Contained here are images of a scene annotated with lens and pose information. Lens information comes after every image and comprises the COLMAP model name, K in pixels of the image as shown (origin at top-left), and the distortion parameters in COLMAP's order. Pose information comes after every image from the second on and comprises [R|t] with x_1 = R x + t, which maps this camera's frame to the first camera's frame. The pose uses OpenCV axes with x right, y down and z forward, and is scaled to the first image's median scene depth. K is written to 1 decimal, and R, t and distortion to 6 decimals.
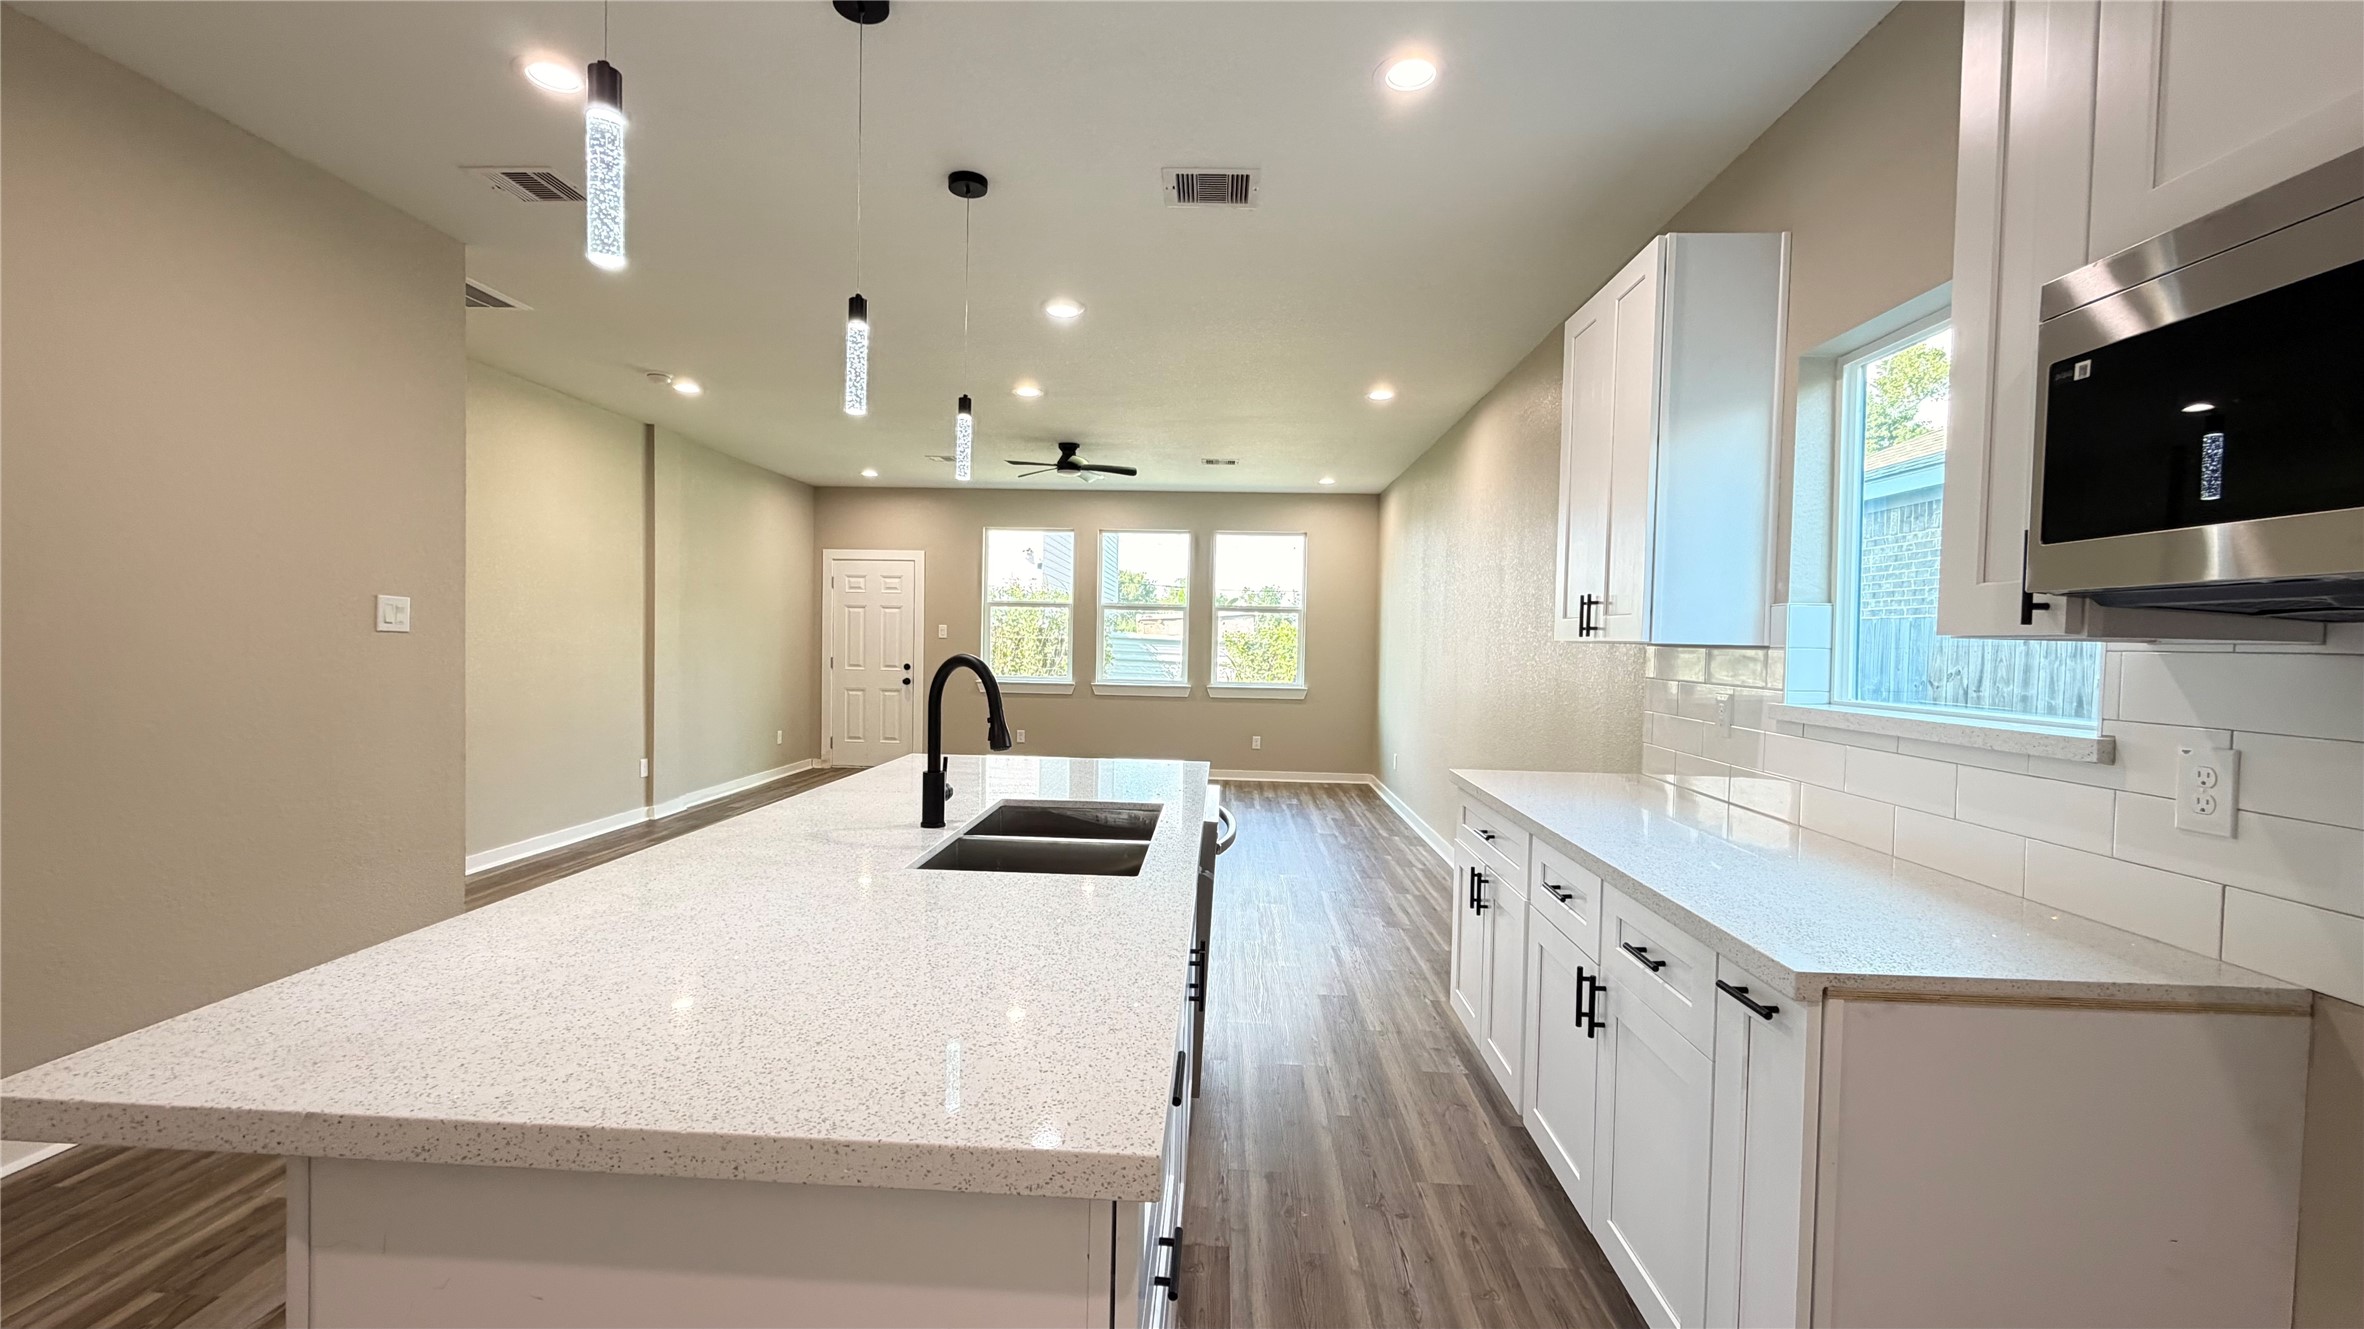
lens RADIAL K [[942.8, 0, 1179.1], [0, 942.8, 667.6], [0, 0, 1]] dist [-0.000460, 0.000373]
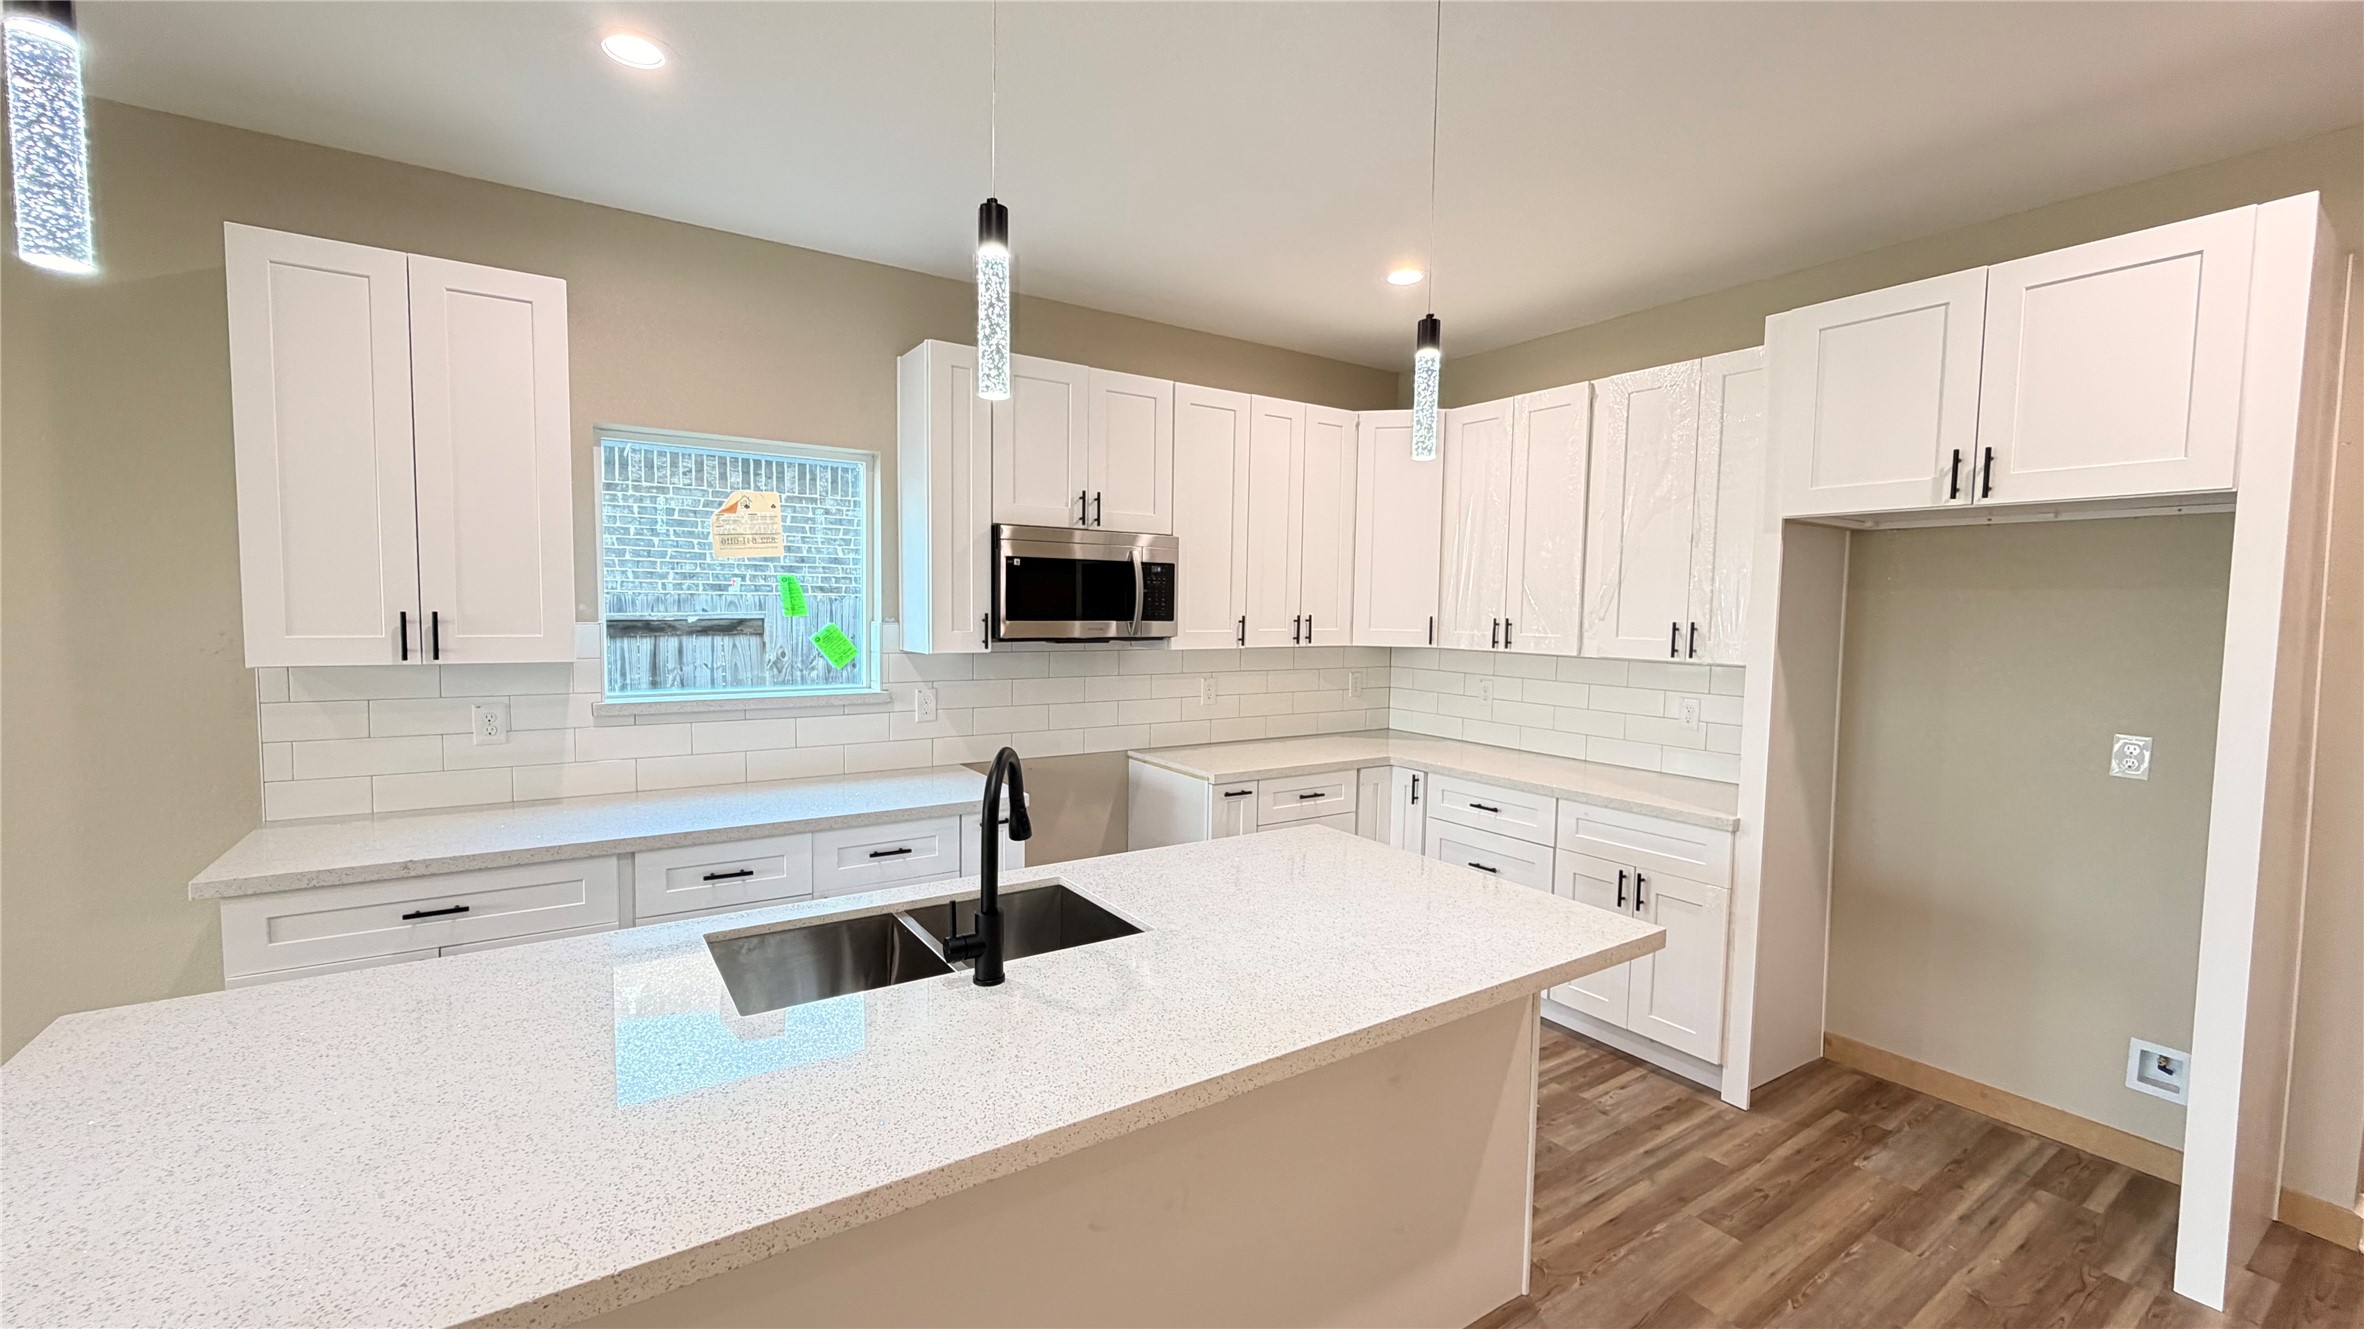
lens RADIAL K [[942.8, 0, 1178.3], [0, 942.8, 670.0], [0, 0, 1]] dist [-0.000460, 0.000373]
pose [[-0.596371, -0.088368, 0.797830, -0.909810], [-0.005434, 0.994344, 0.106072, -0.159535], [-0.802690, 0.058923, -0.593478, 1.270789]]
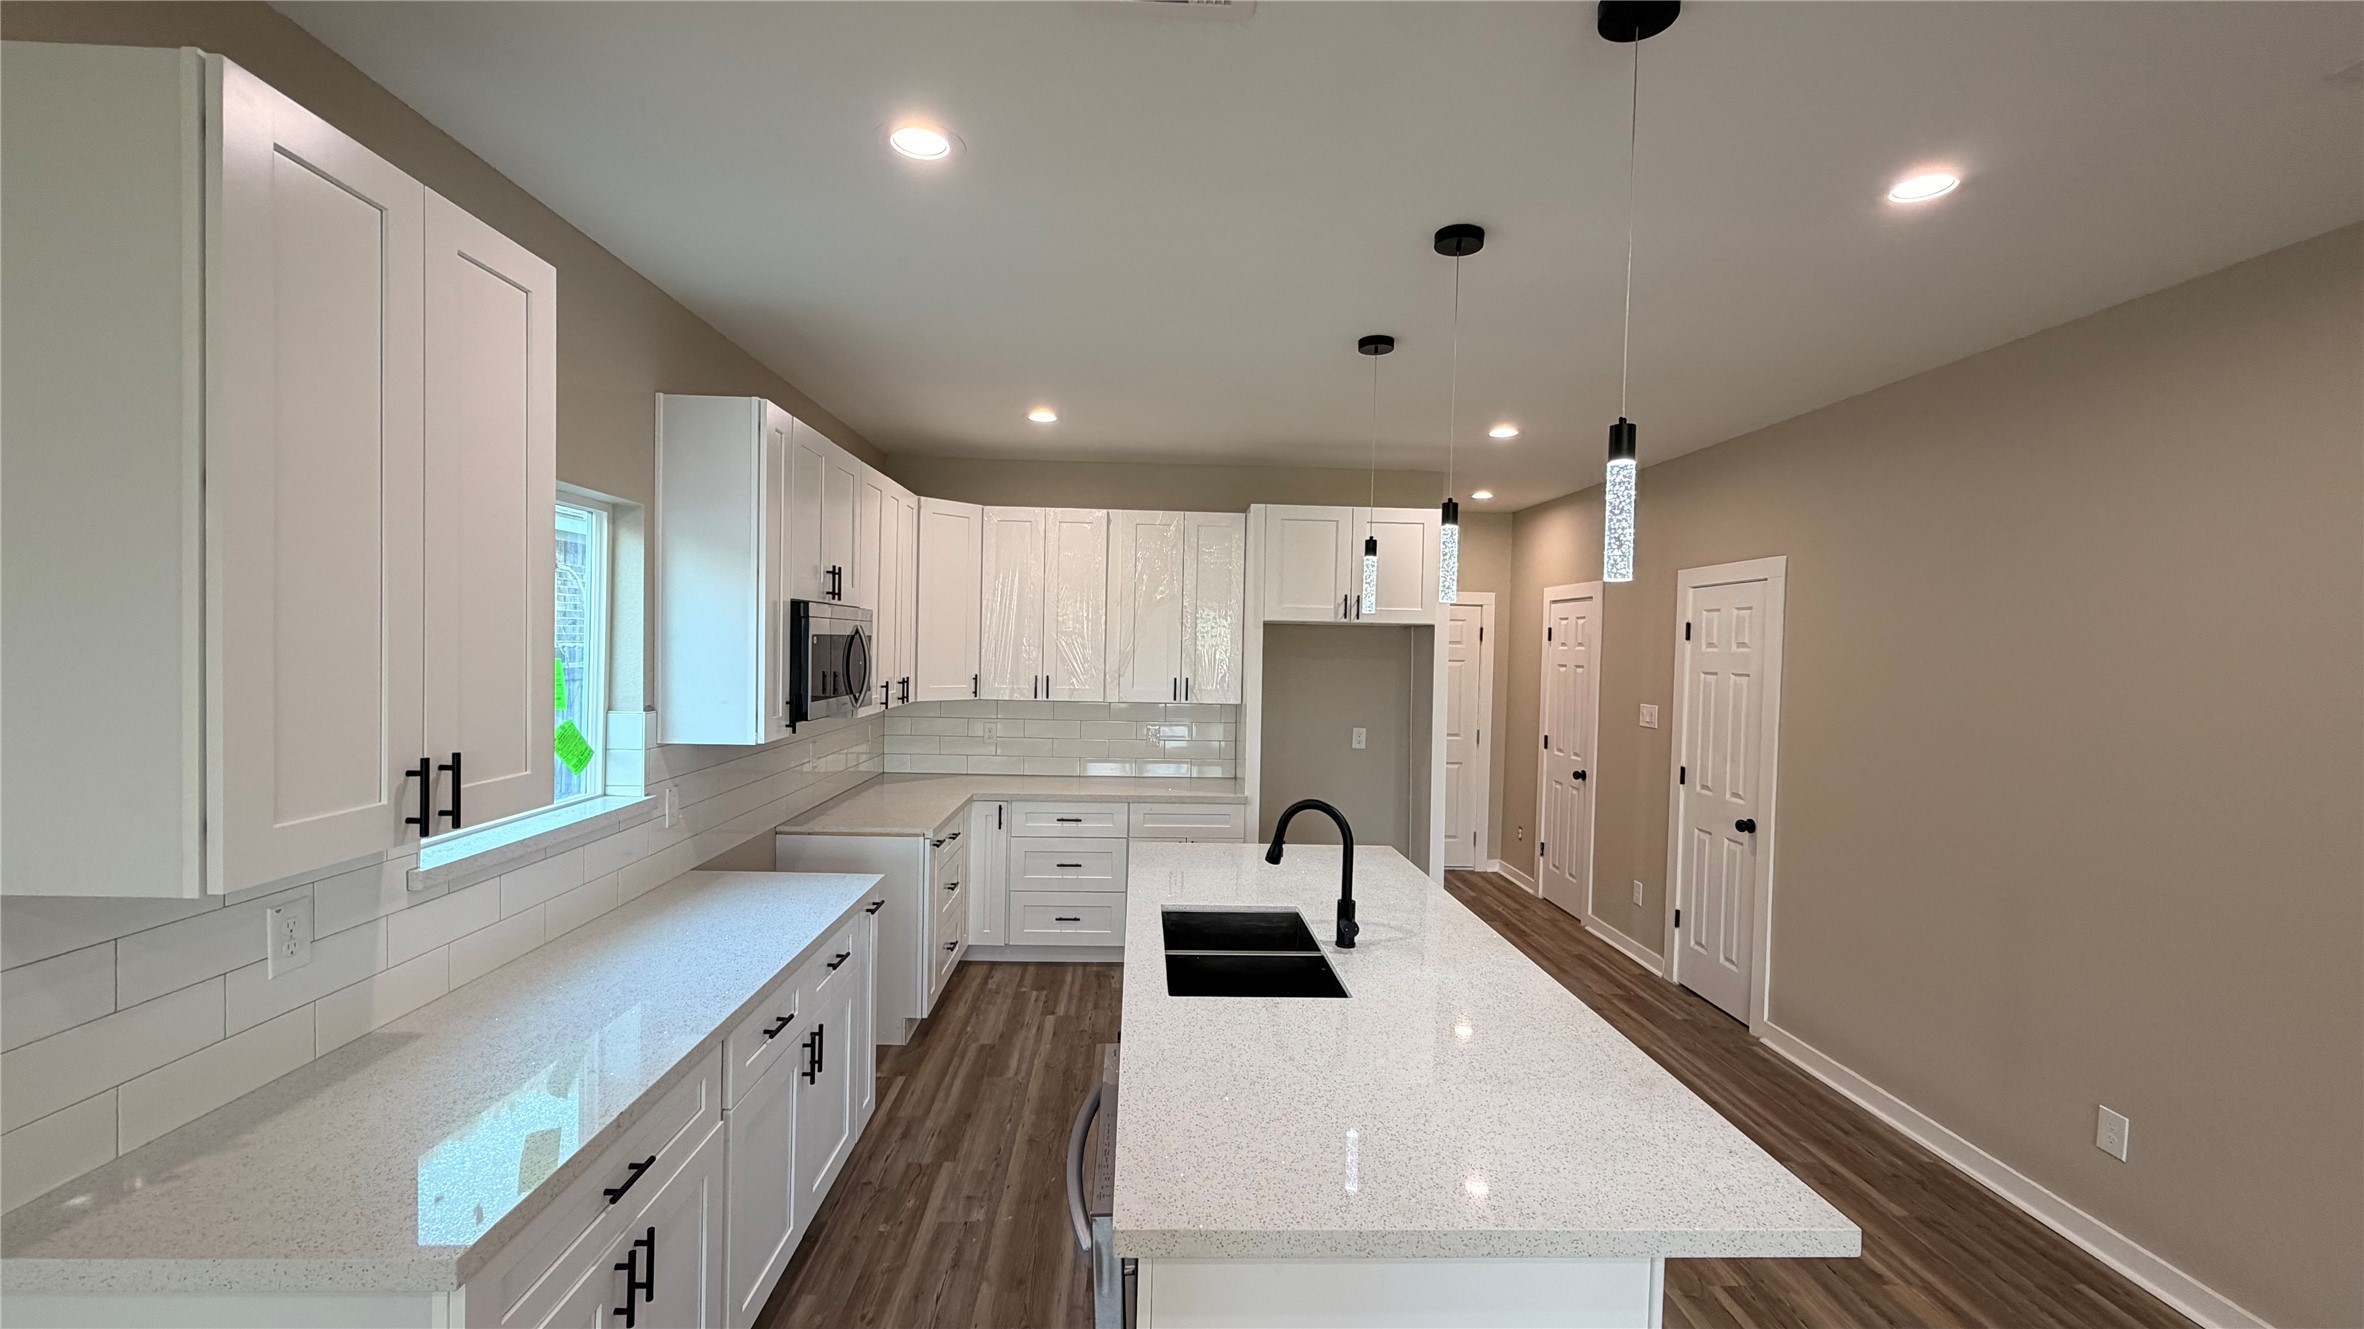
lens RADIAL K [[942.8, 0, 1173.3], [0, 942.8, 669.1], [0, 0, 1]] dist [-0.000460, 0.000373]
pose [[-0.995360, -0.043215, -0.085972, 0.078371], [-0.048237, 0.997195, 0.057229, -0.238889], [0.083258, 0.061111, -0.994653, 2.095500]]
